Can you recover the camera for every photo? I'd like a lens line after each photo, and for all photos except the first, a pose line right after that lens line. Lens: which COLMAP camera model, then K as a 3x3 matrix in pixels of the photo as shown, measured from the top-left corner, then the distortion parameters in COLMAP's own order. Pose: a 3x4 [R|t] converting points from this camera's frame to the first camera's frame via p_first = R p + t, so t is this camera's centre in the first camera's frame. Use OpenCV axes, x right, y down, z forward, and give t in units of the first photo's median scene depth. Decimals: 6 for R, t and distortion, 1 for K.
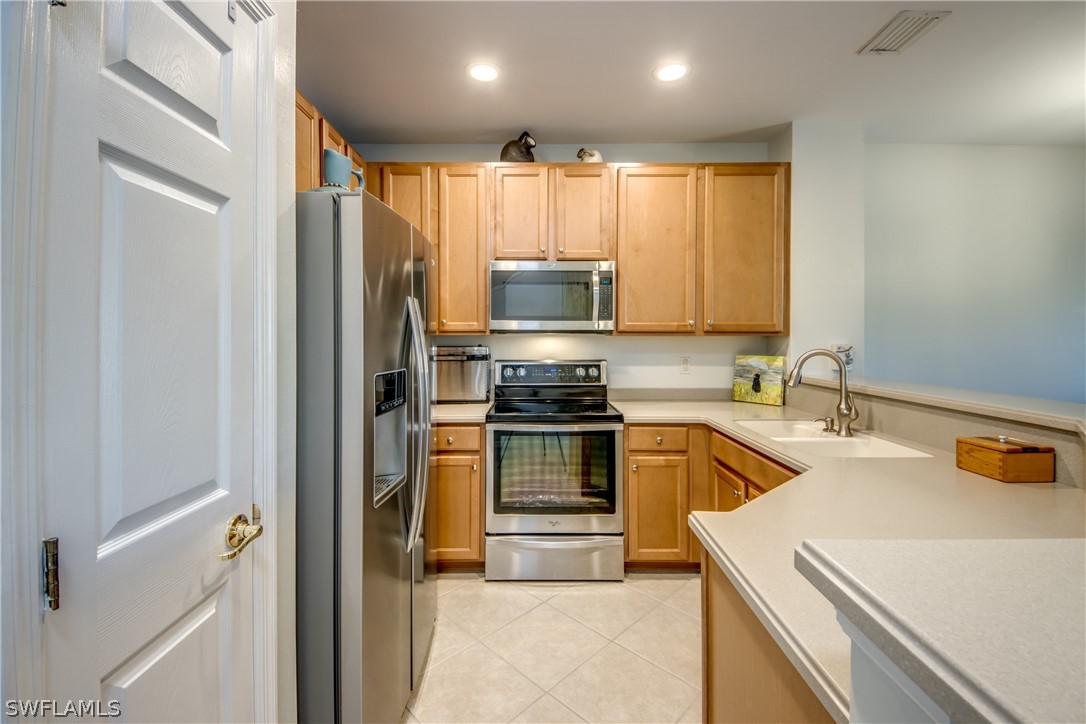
lens RADIAL K [[452.5, 0, 542.2], [0, 452.5, 338.1], [0, 0, 1]] dist [0.005648, -0.008384]
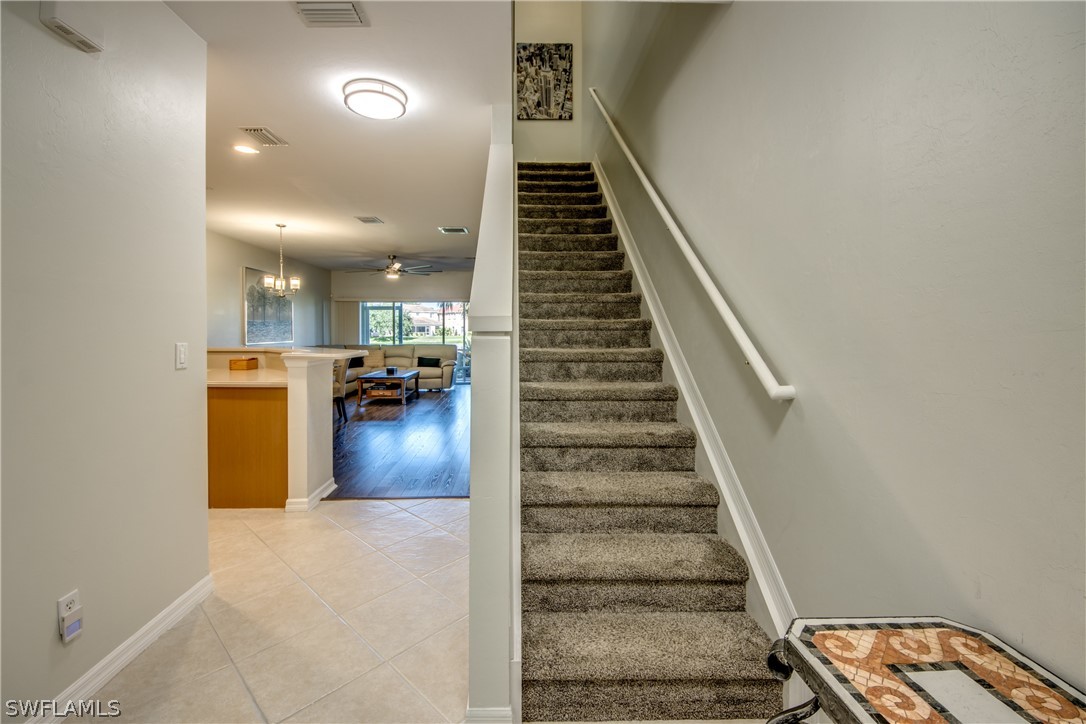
lens RADIAL K [[443.3, 0, 523.7], [0, 443.3, 336.9], [0, 0, 1]] dist [0.015151, -0.000133]
pose [[-0.044403, -0.015990, 0.998886, -1.024828], [0.004325, 0.999859, 0.016198, 0.025916], [-0.999004, 0.005040, -0.044327, -0.366835]]
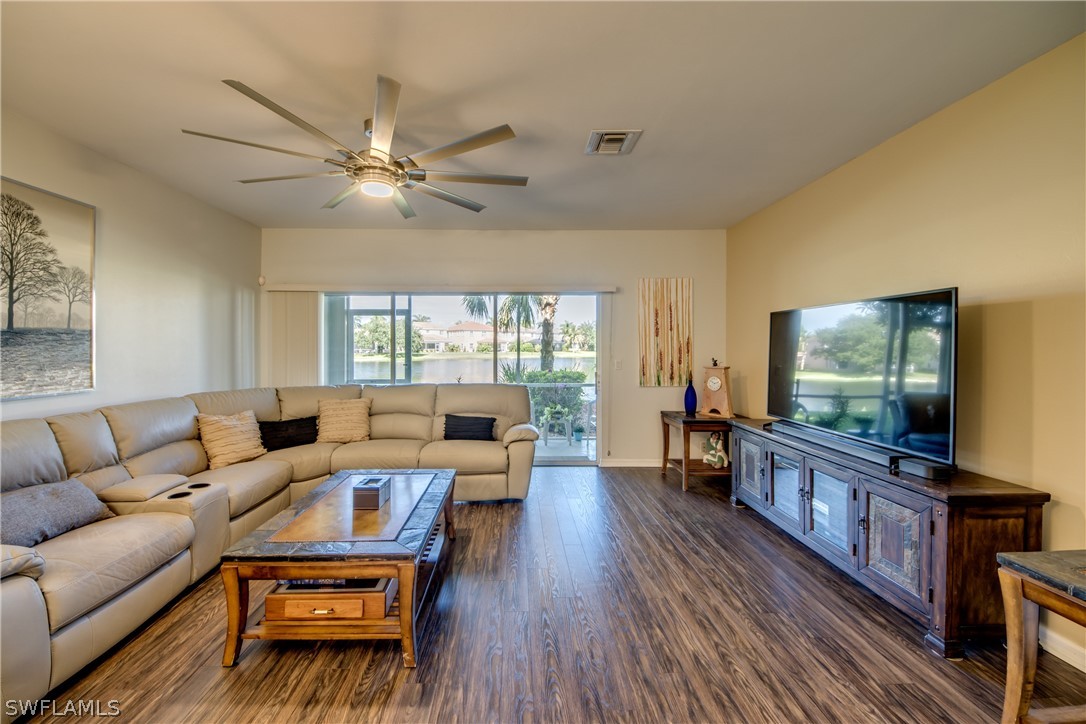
lens RADIAL K [[415.0, 0, 519.0], [0, 415.0, 345.9], [0, 0, 1]] dist [-0.001218, -0.007334]
pose [[-0.028123, 0.000729, 0.999604, 1.115307], [0.005941, 0.999982, -0.000562, 0.001698], [-0.999587, 0.005922, -0.028127, 0.105306]]
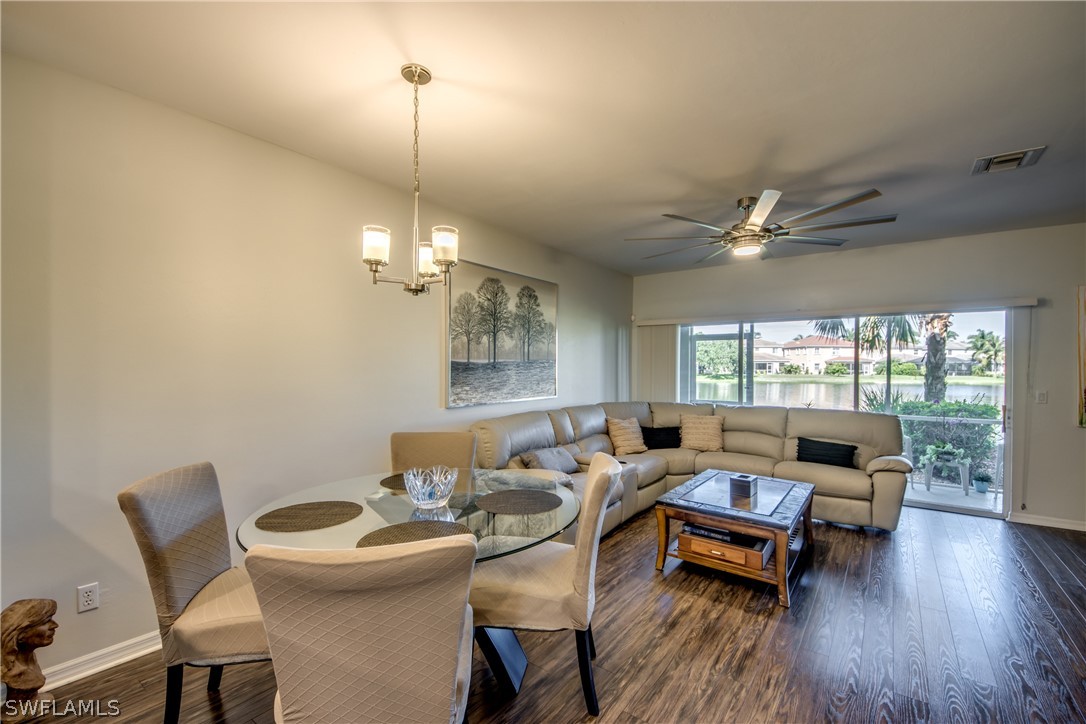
lens RADIAL K [[452.5, 0, 541.6], [0, 452.5, 363.3], [0, 0, 1]] dist [0.005648, -0.008384]
pose [[0.589341, 0.006550, 0.807857, 0.672862], [-0.001724, 0.999975, -0.006850, -0.017045], [-0.807882, 0.002644, 0.589338, 0.105108]]
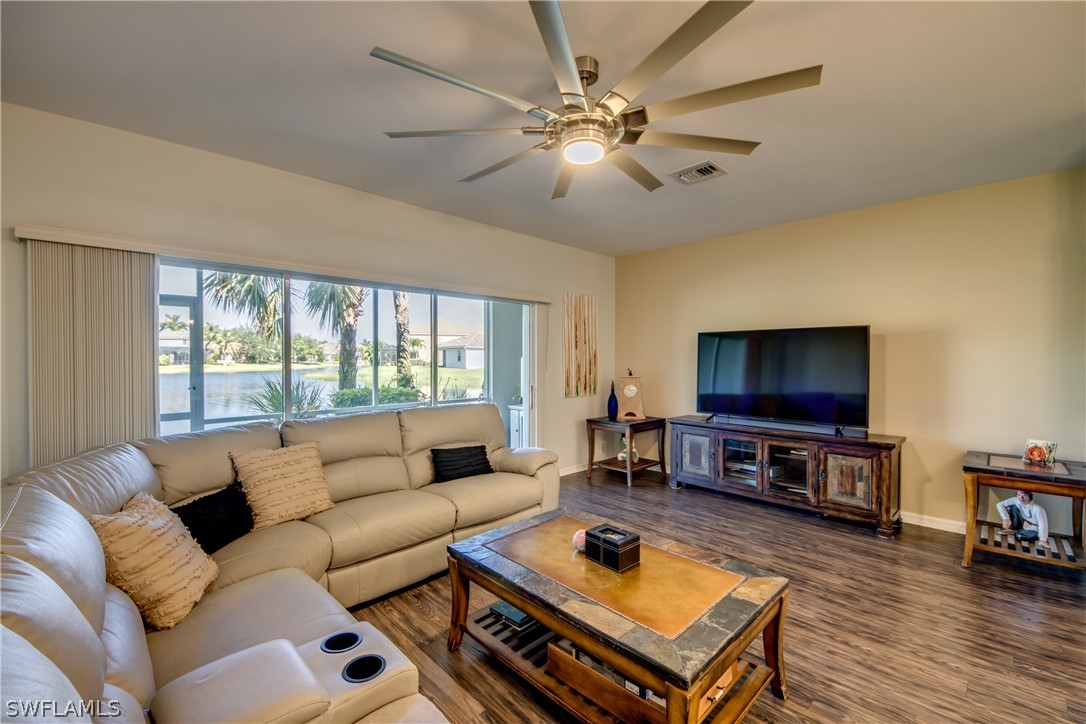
lens RADIAL K [[444.4, 0, 538.6], [0, 444.4, 360.3], [0, 0, 1]] dist [0.007030, -0.005250]
pose [[-0.711937, -0.005869, 0.702219, 1.562457], [0.000764, 0.999958, 0.009133, -0.003503], [-0.702243, 0.007039, -0.711903, 0.962786]]
